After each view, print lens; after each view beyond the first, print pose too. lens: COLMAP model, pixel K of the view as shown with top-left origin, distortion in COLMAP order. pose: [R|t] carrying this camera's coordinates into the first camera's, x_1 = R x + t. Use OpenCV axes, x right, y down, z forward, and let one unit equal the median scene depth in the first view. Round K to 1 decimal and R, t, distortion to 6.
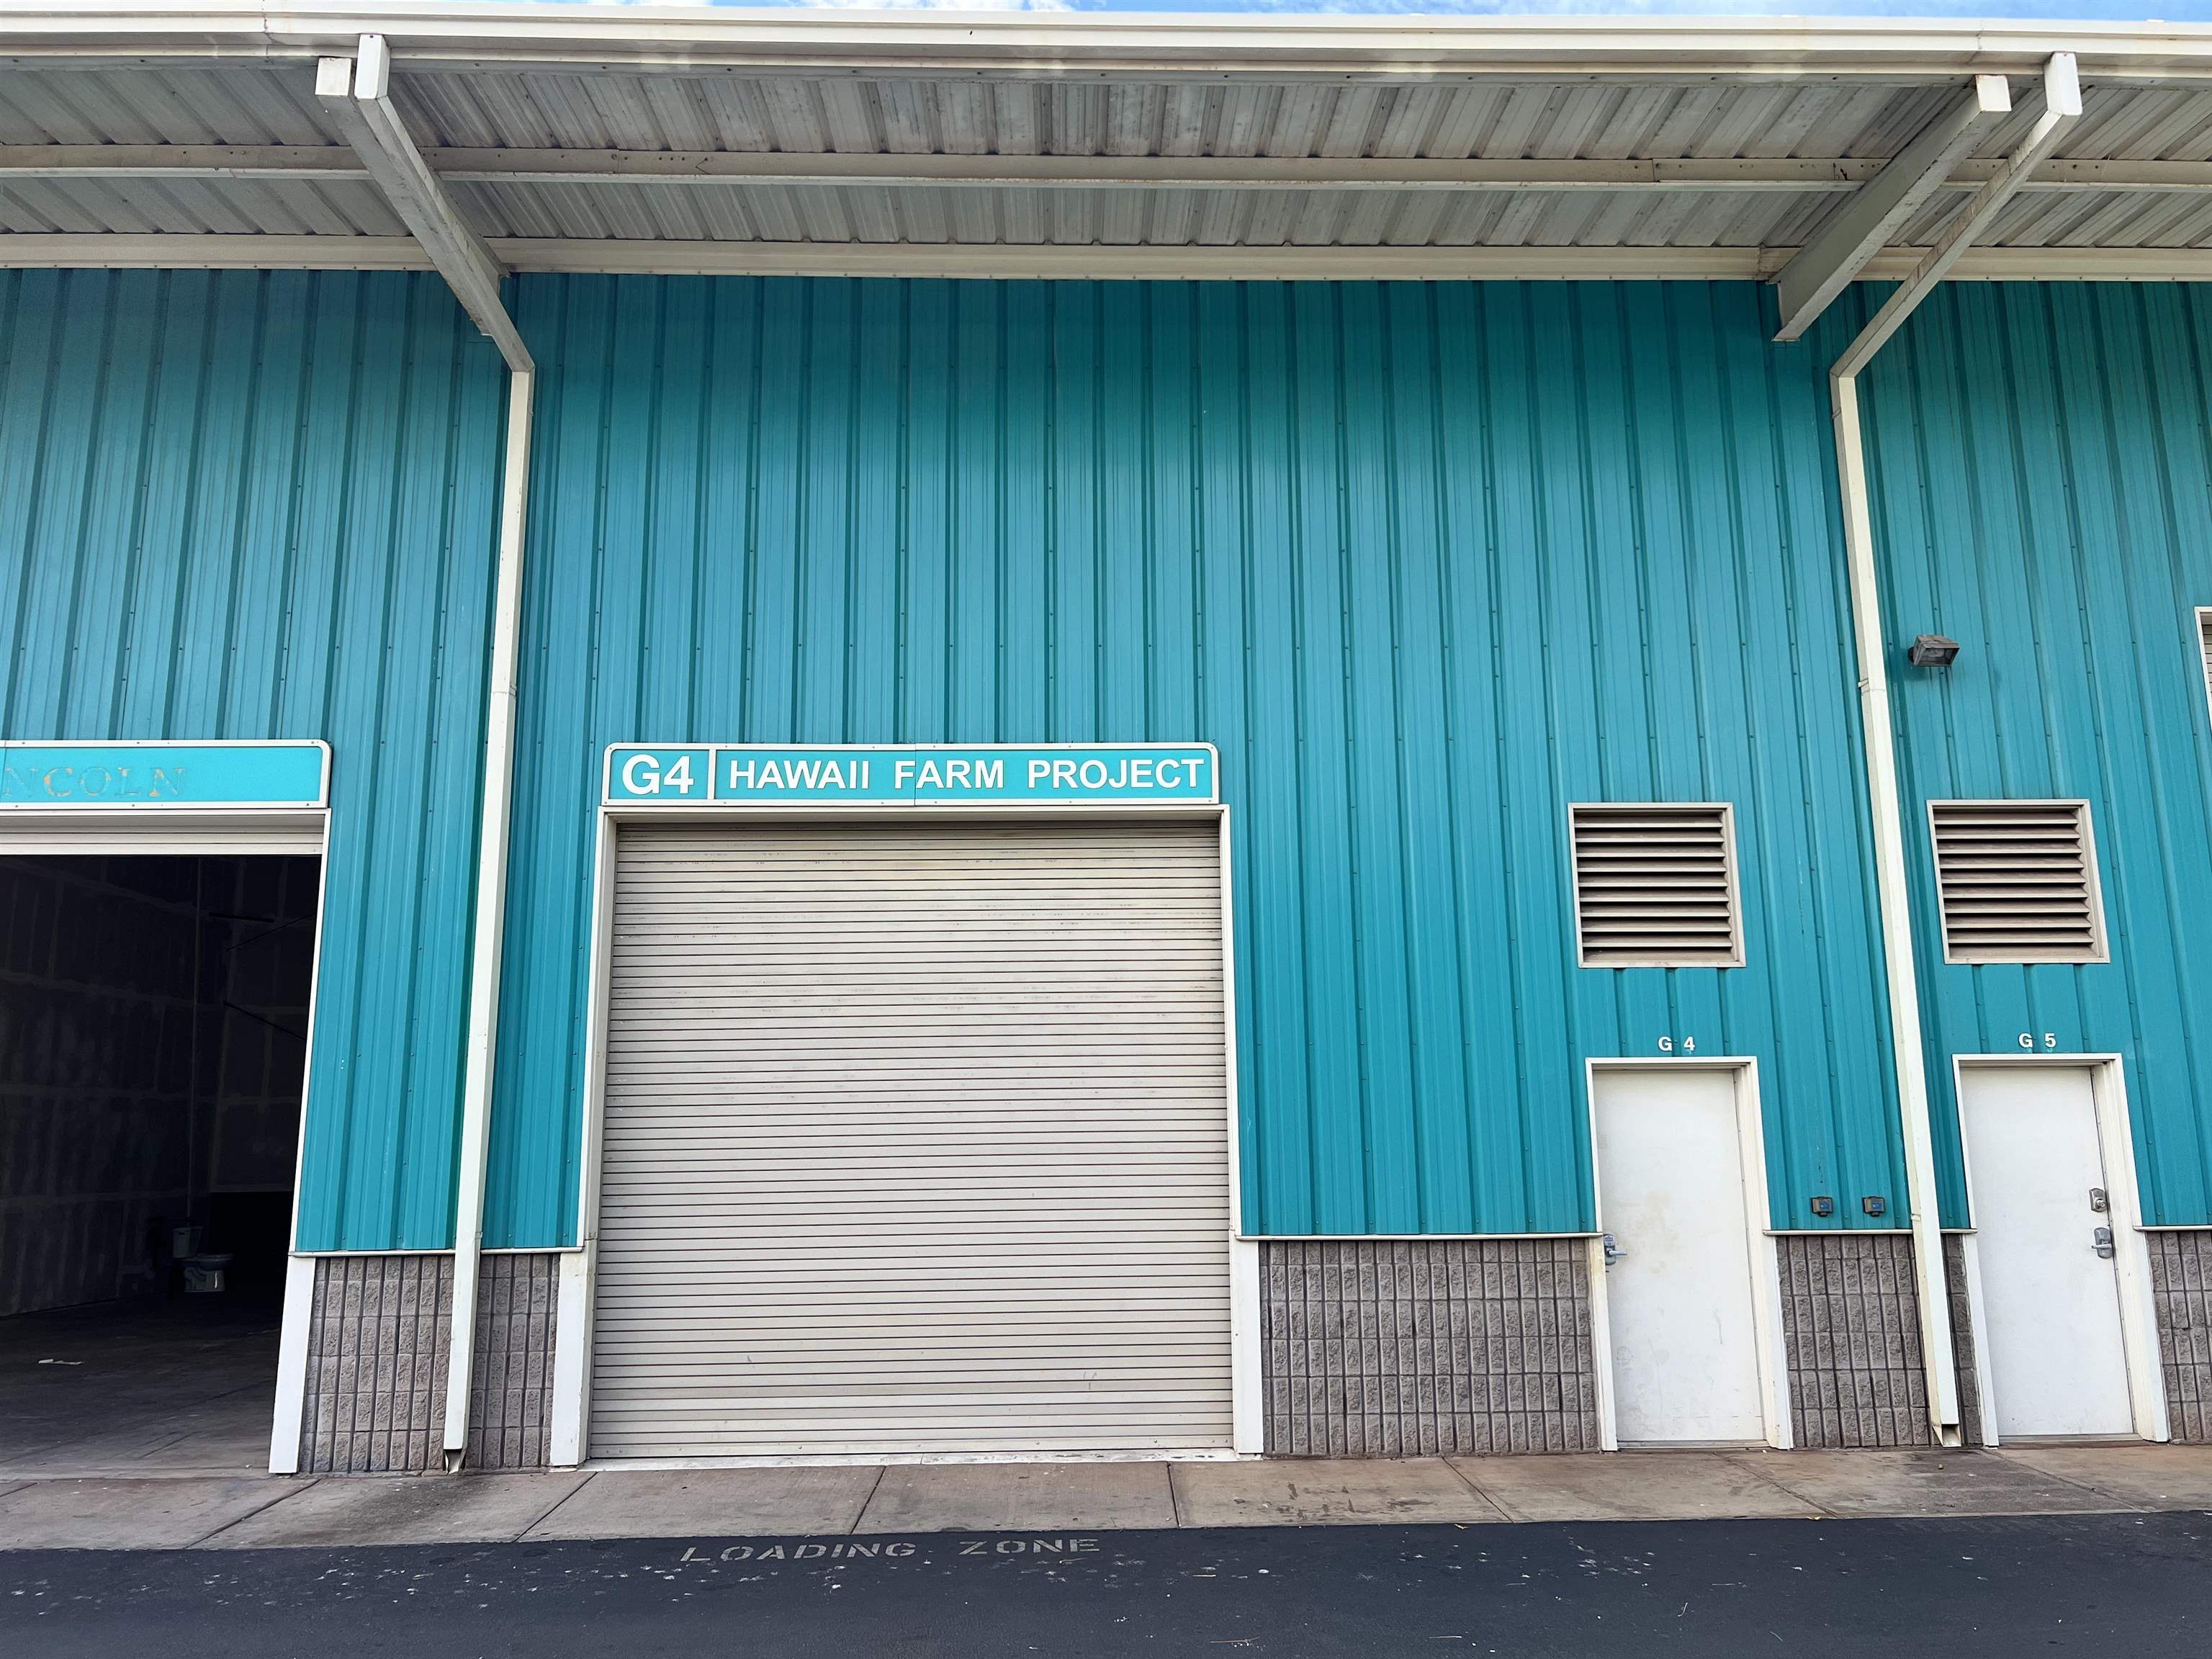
lens RADIAL K [[1677.5, 0, 1132.7], [0, 1677.5, 821.0], [0, 0, 1]] dist [0.066954, -0.077244]
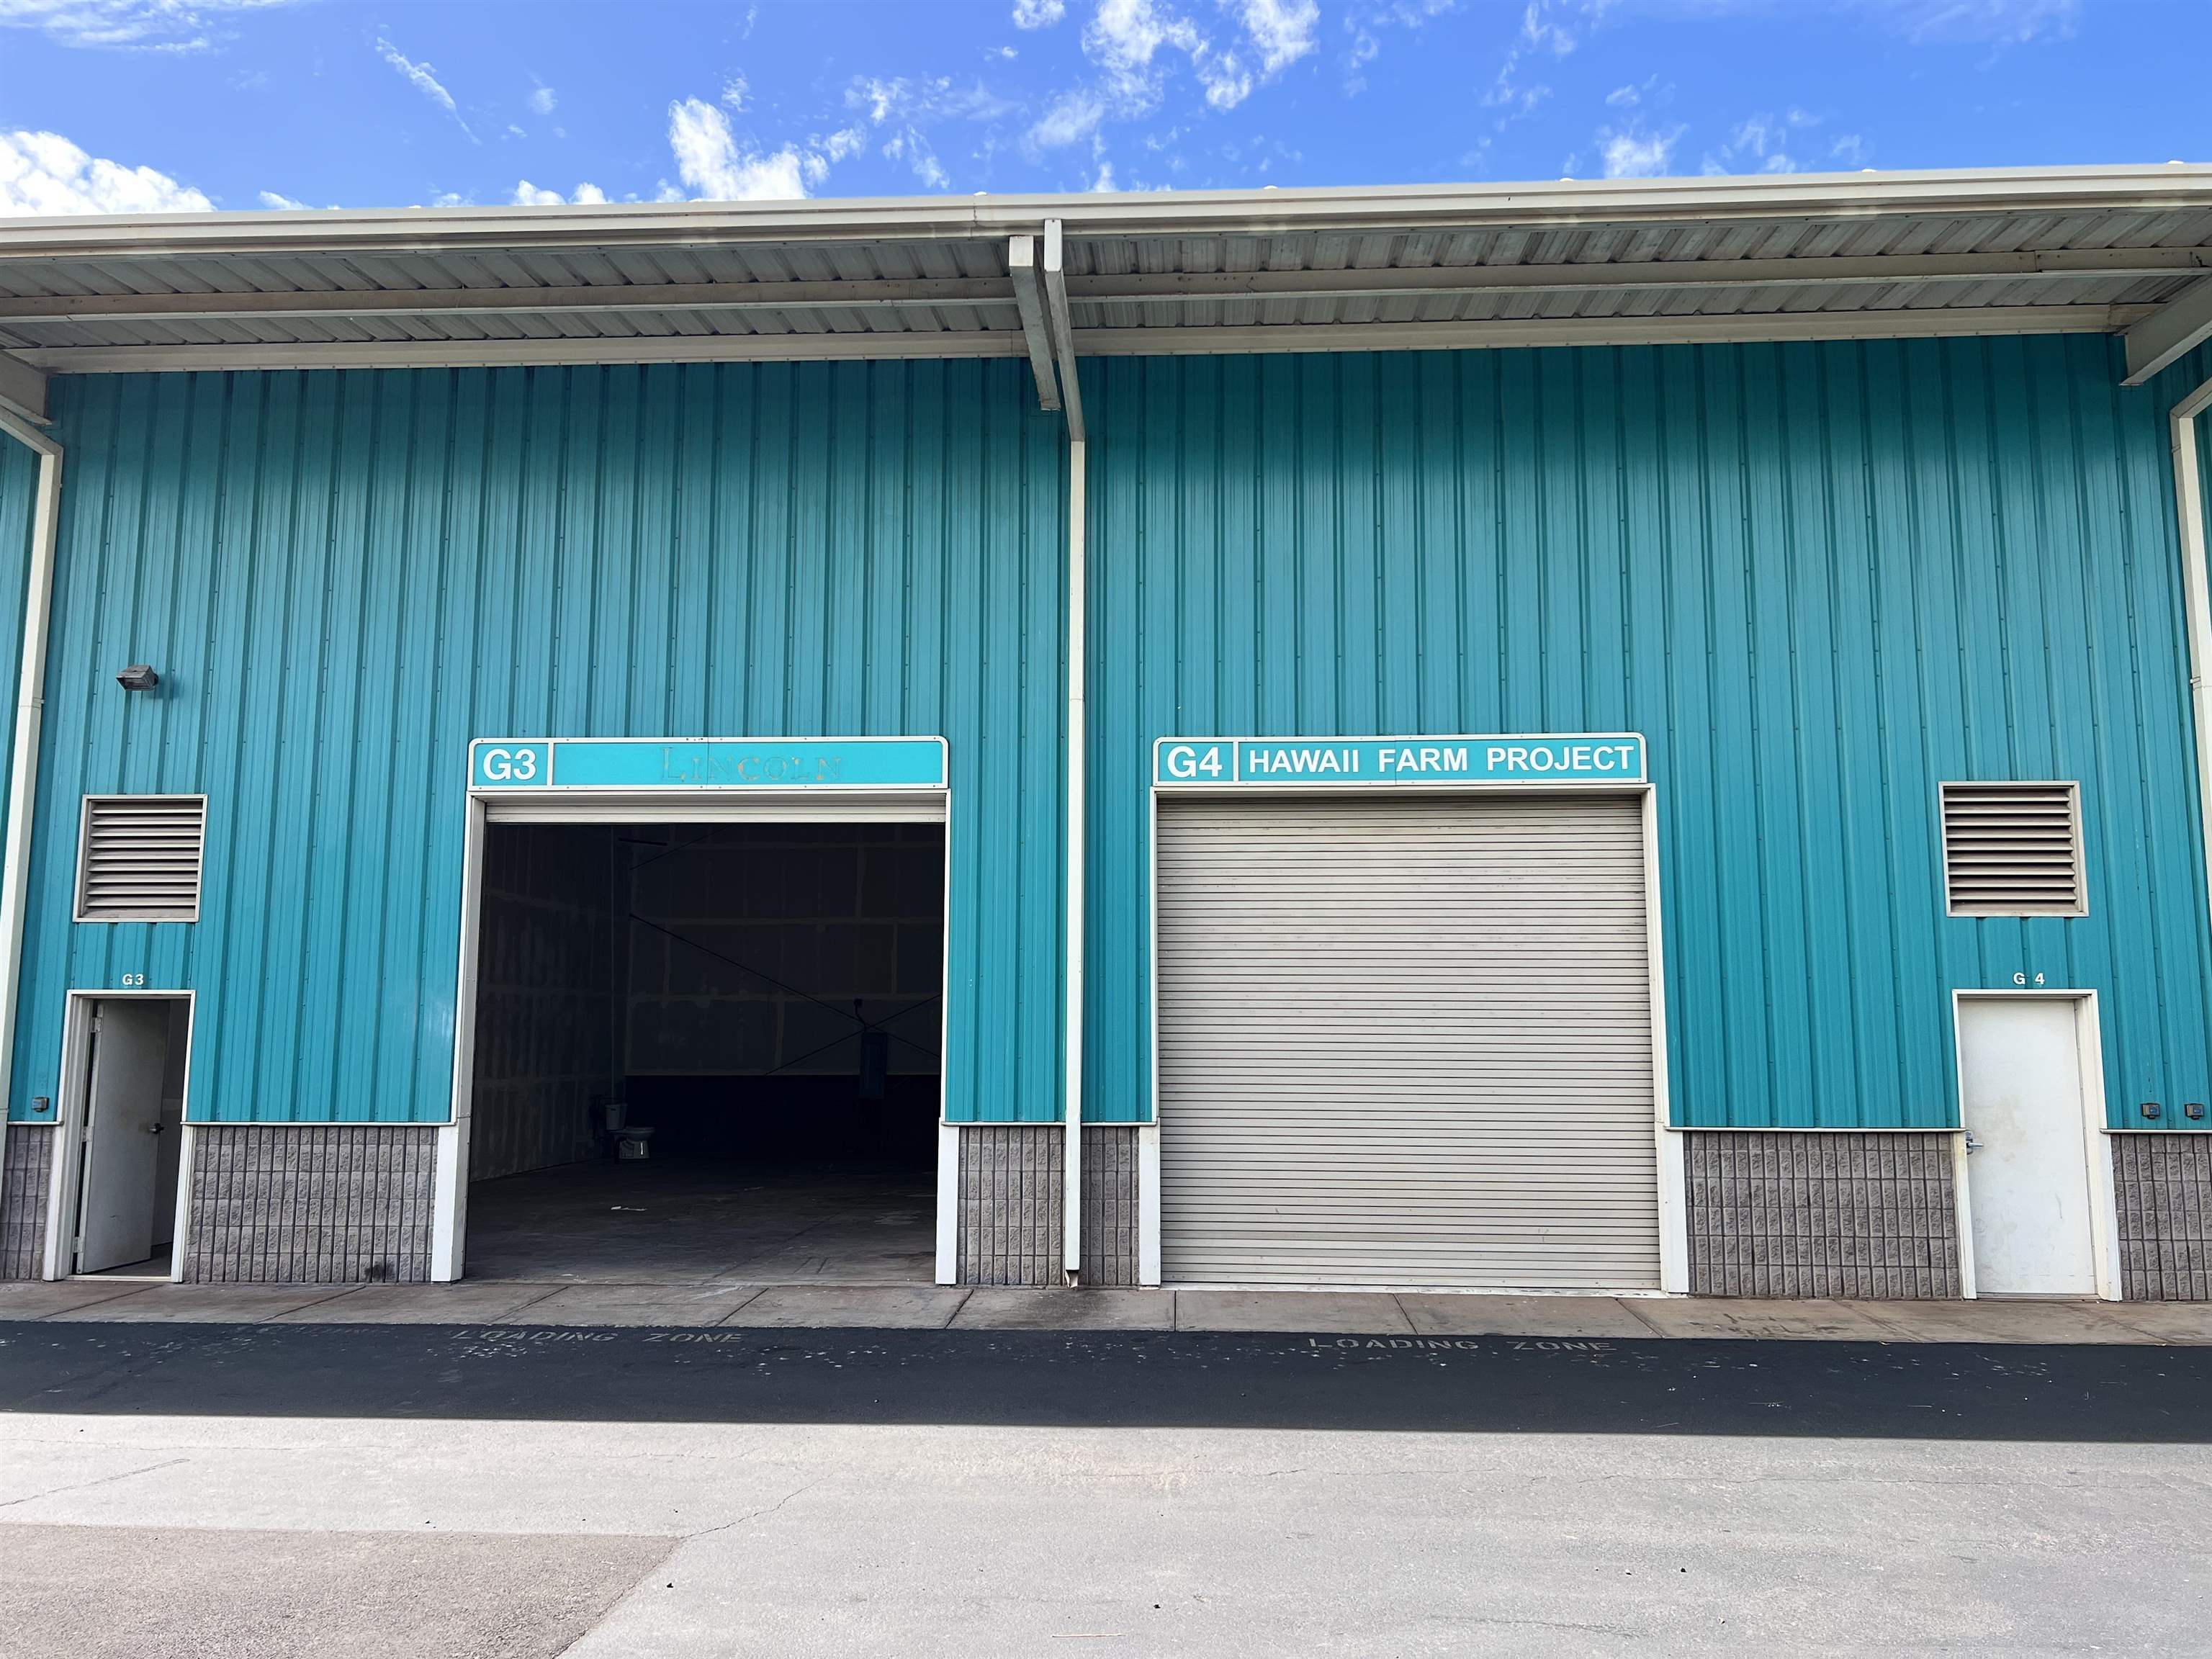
lens RADIAL K [[1677.5, 0, 1125.5], [0, 1677.5, 829.3], [0, 0, 1]] dist [0.066954, -0.077244]
pose [[0.996222, 0.001349, -0.086830, -0.223240], [0.004331, 0.997863, 0.065195, -0.059358], [0.086733, -0.065325, 0.994088, -0.274991]]
